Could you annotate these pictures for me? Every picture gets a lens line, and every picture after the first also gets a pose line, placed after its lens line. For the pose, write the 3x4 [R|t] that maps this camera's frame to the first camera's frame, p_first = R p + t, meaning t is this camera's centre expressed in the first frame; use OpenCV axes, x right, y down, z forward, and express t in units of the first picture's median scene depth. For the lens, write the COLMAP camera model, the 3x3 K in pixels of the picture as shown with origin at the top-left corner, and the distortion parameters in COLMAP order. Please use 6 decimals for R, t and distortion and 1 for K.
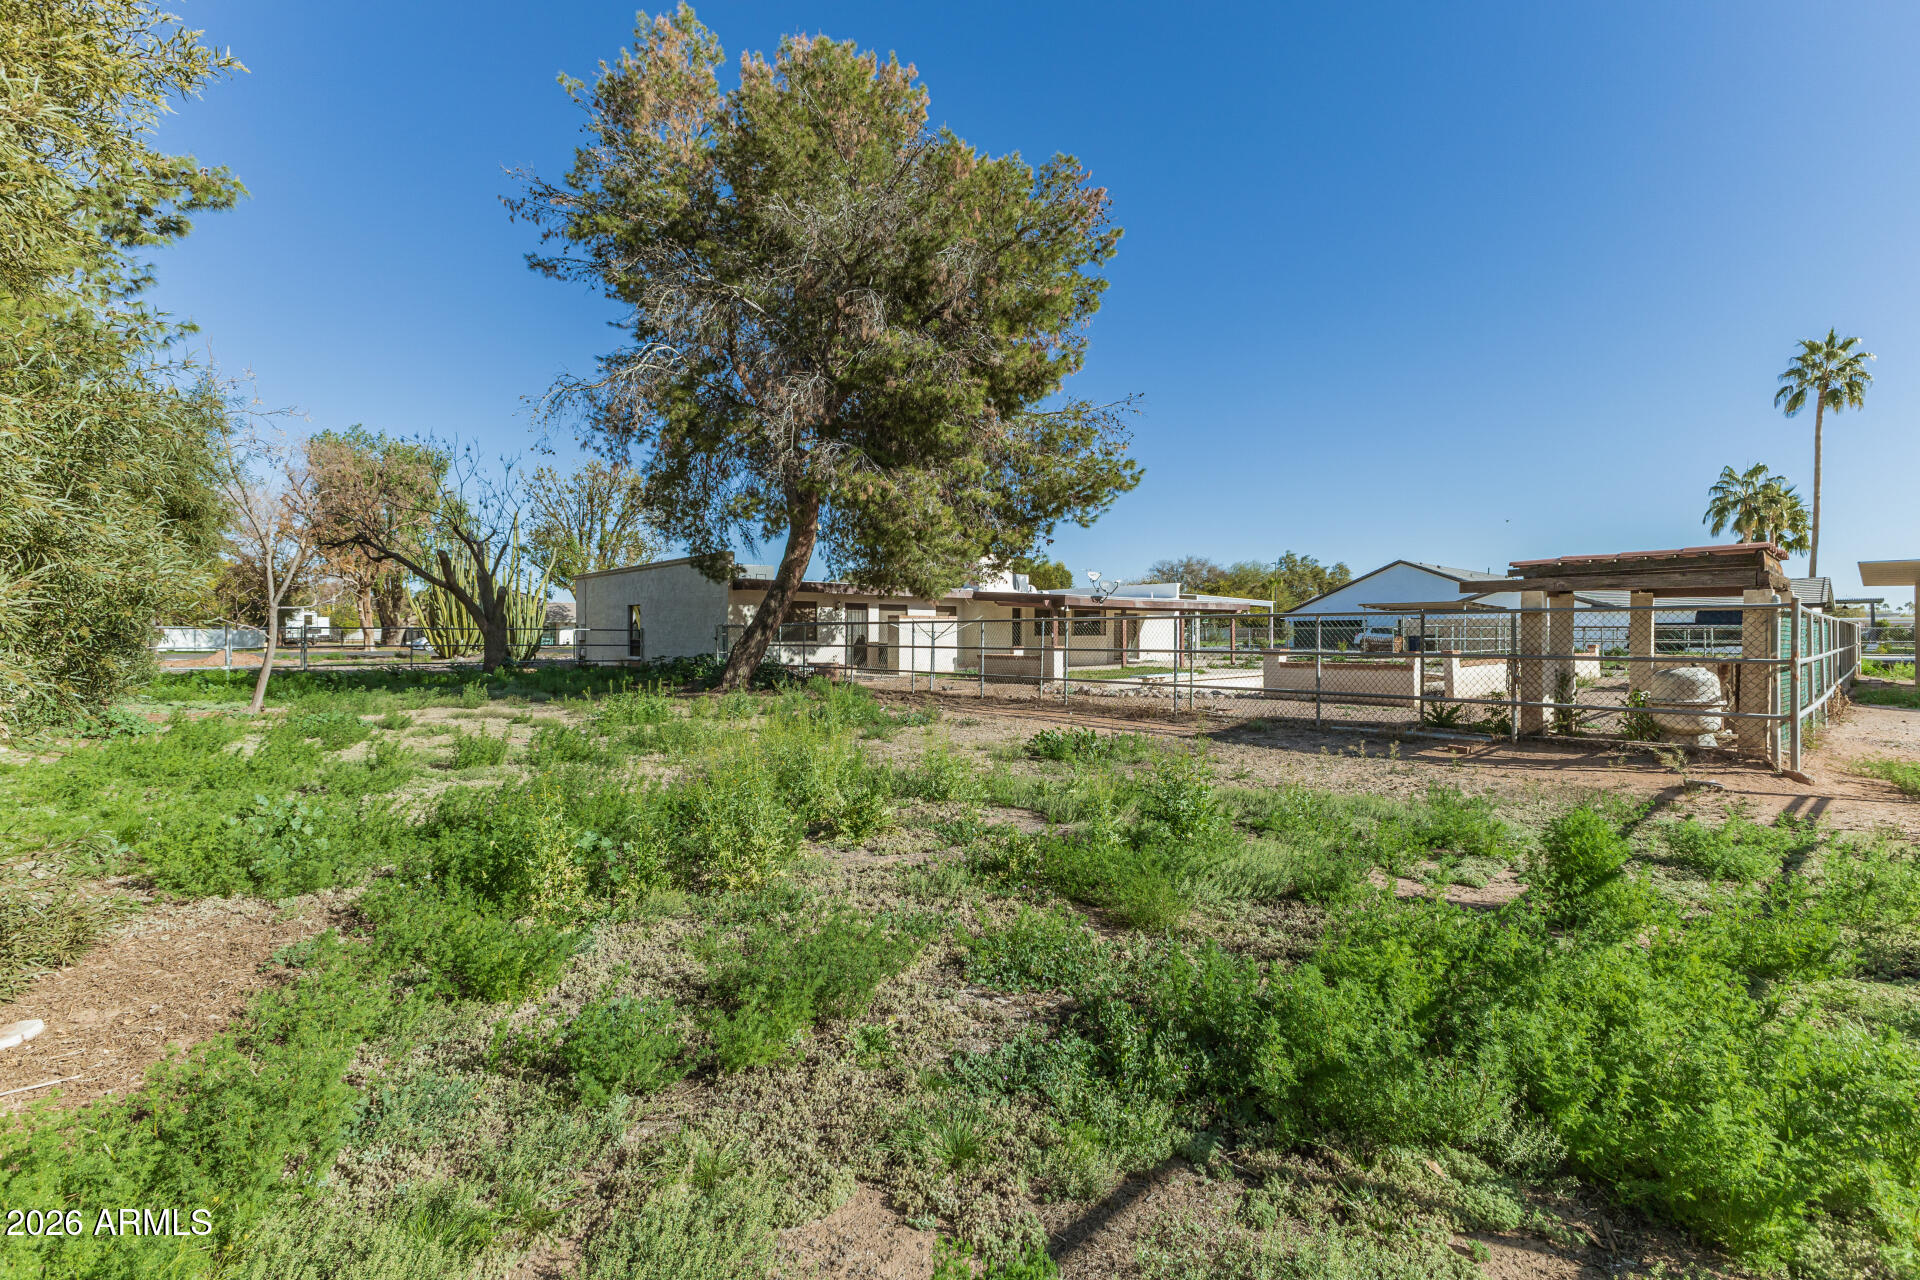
lens RADIAL K [[838.7, 0, 960.0], [0, 838.7, 640.0], [0, 0, 1]] dist [0.000424, -0.000067]
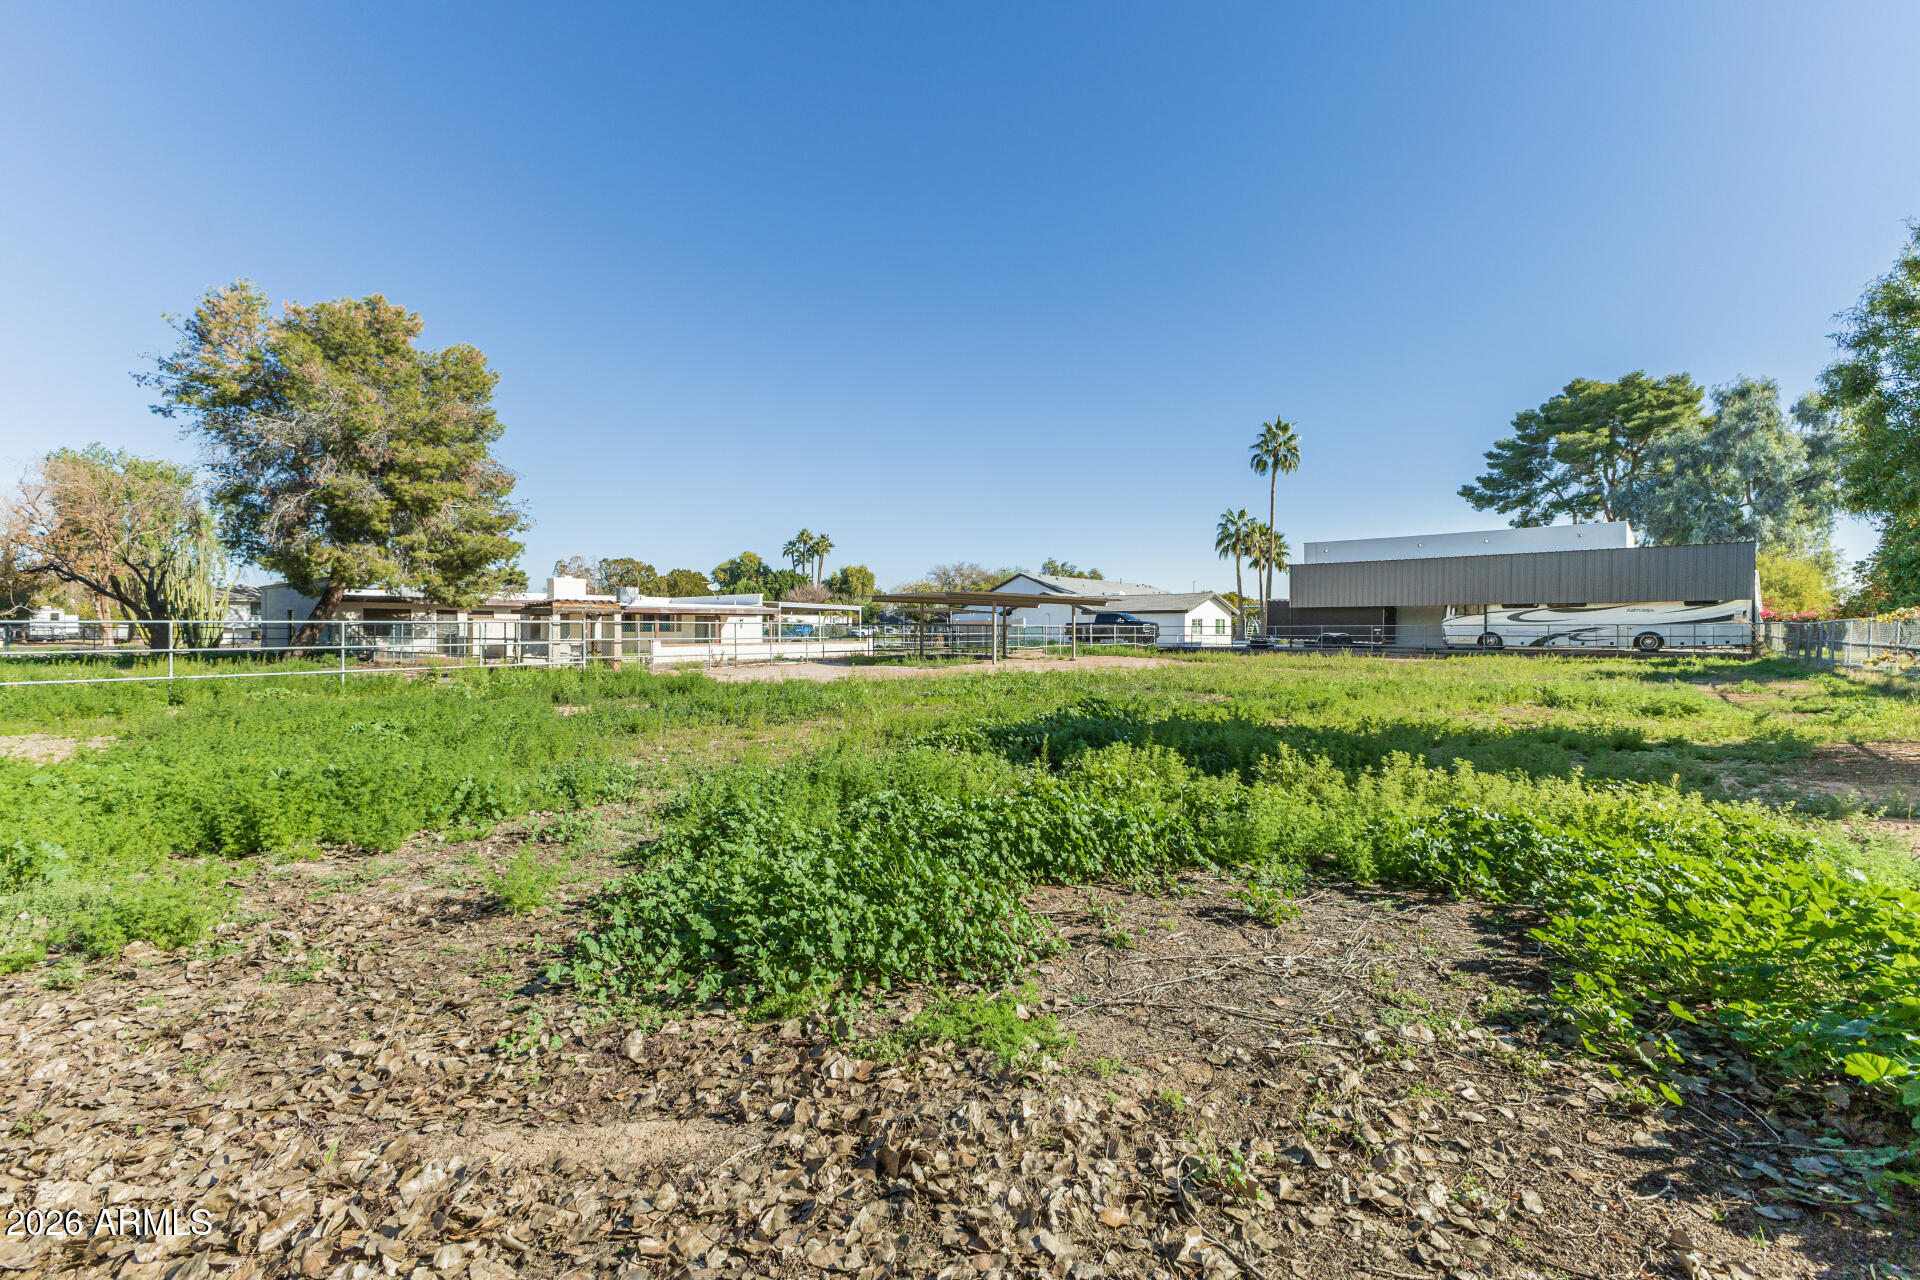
lens RADIAL K [[838.7, 0, 960.0], [0, 838.7, 640.0], [0, 0, 1]] dist [0.000424, -0.000067]
pose [[0.989244, -0.000948, 0.146275, 0.295481], [0.000475, 0.999995, 0.003268, 0.001913], [-0.146277, -0.003163, 0.989239, -0.315819]]
